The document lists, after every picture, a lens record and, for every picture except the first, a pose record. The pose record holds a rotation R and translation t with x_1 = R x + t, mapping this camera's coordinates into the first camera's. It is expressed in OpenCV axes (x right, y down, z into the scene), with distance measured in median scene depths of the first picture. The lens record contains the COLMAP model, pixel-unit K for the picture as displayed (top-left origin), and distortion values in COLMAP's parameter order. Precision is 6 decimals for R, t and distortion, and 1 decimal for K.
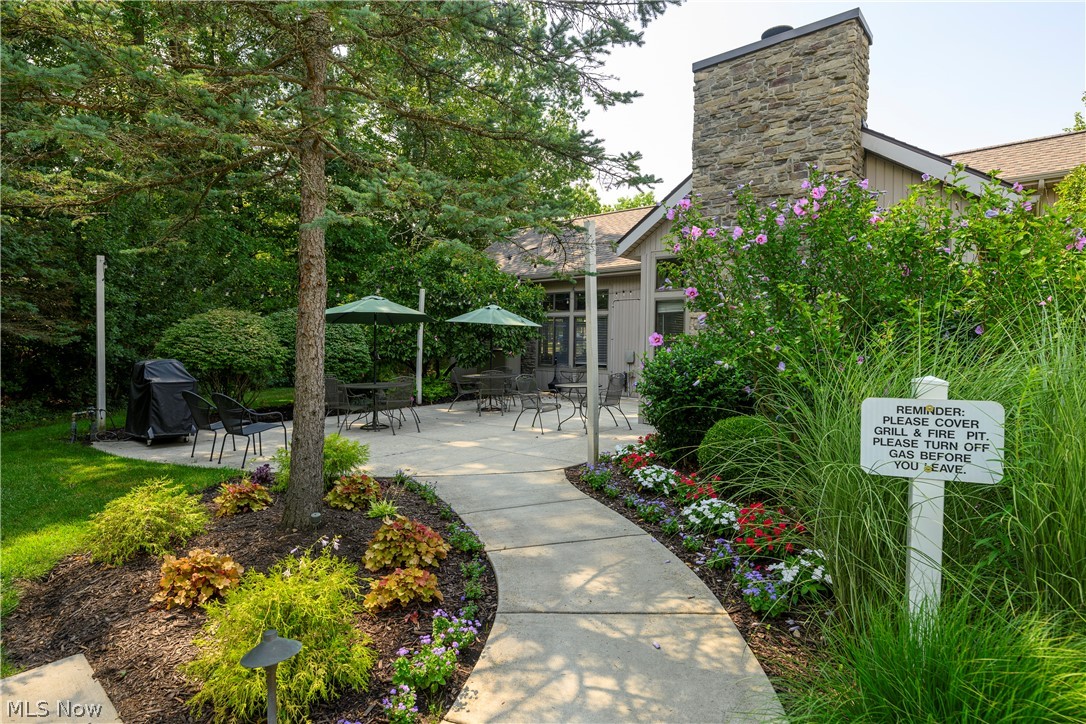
lens RADIAL K [[575.4, 0, 547.4], [0, 575.4, 350.2], [0, 0, 1]] dist [-0.001523, -0.000554]
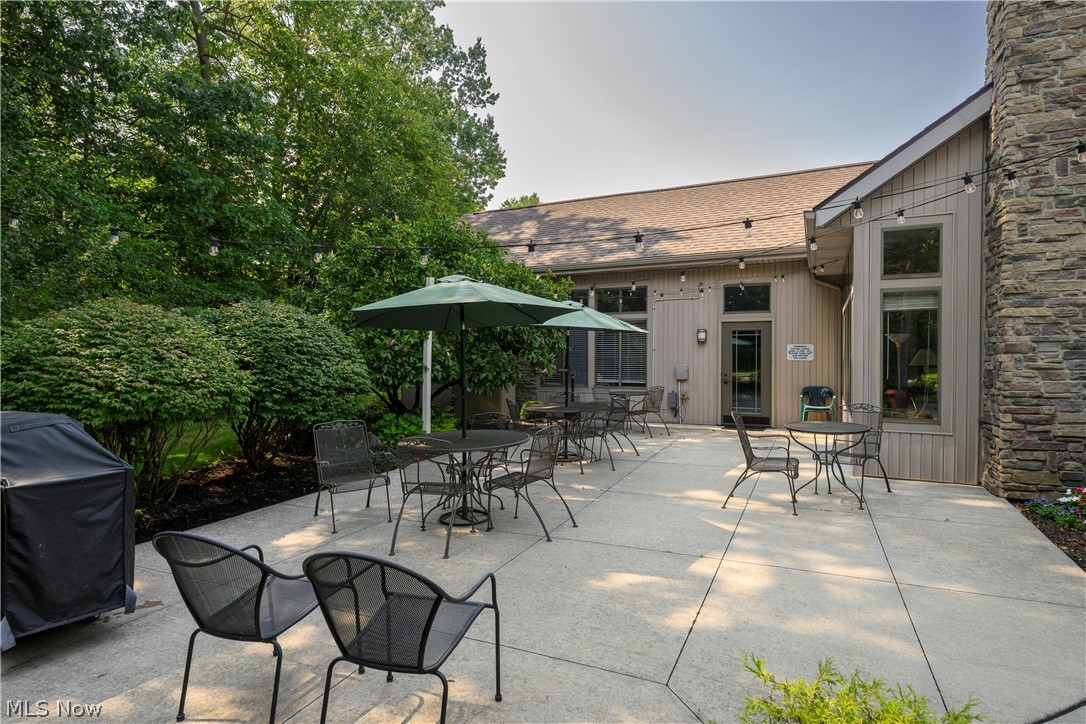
lens RADIAL K [[575.4, 0, 546.1], [0, 575.4, 360.4], [0, 0, 1]] dist [-0.001523, -0.000554]
pose [[0.965376, -0.014621, 0.260454, -0.434610], [0.014658, 0.999891, 0.001801, -0.017366], [-0.260452, 0.002079, 0.965485, 0.536766]]
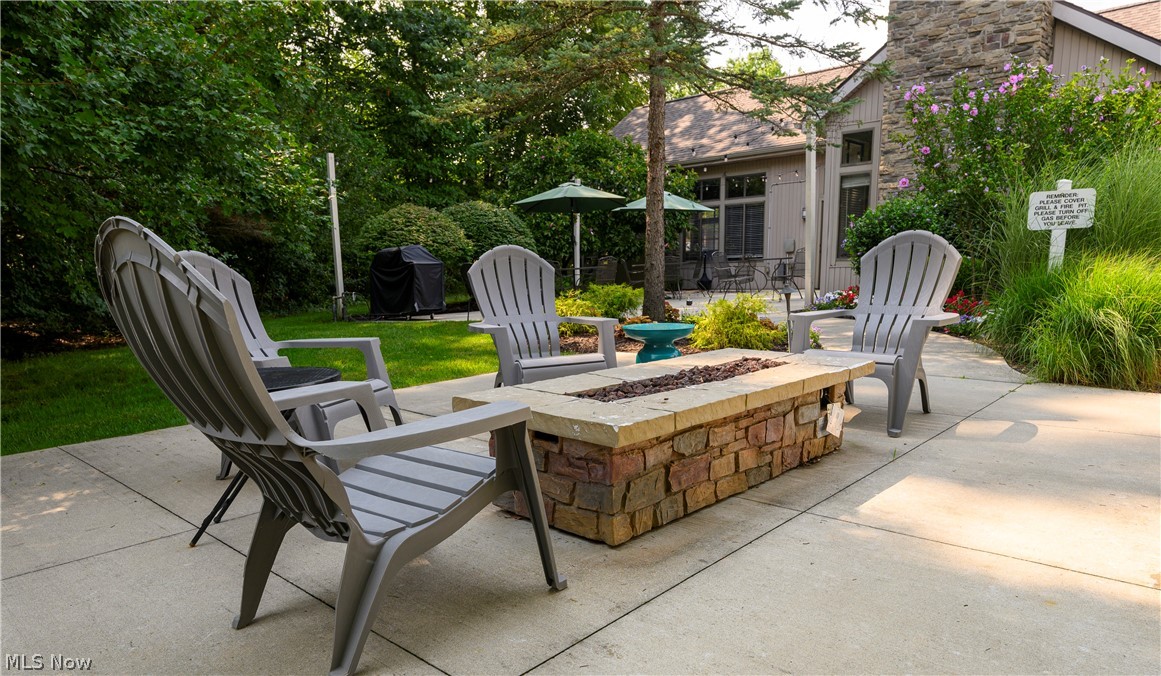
lens RADIAL K [[767.8, 0, 580.0], [0, 767.8, 428.5], [0, 0, 1]] dist [-0.012529, 0.005790]
pose [[0.998650, -0.028683, -0.043311, -0.280129], [0.036465, 0.980874, 0.191198, 0.094378], [0.036999, -0.192519, 0.980596, -0.550556]]
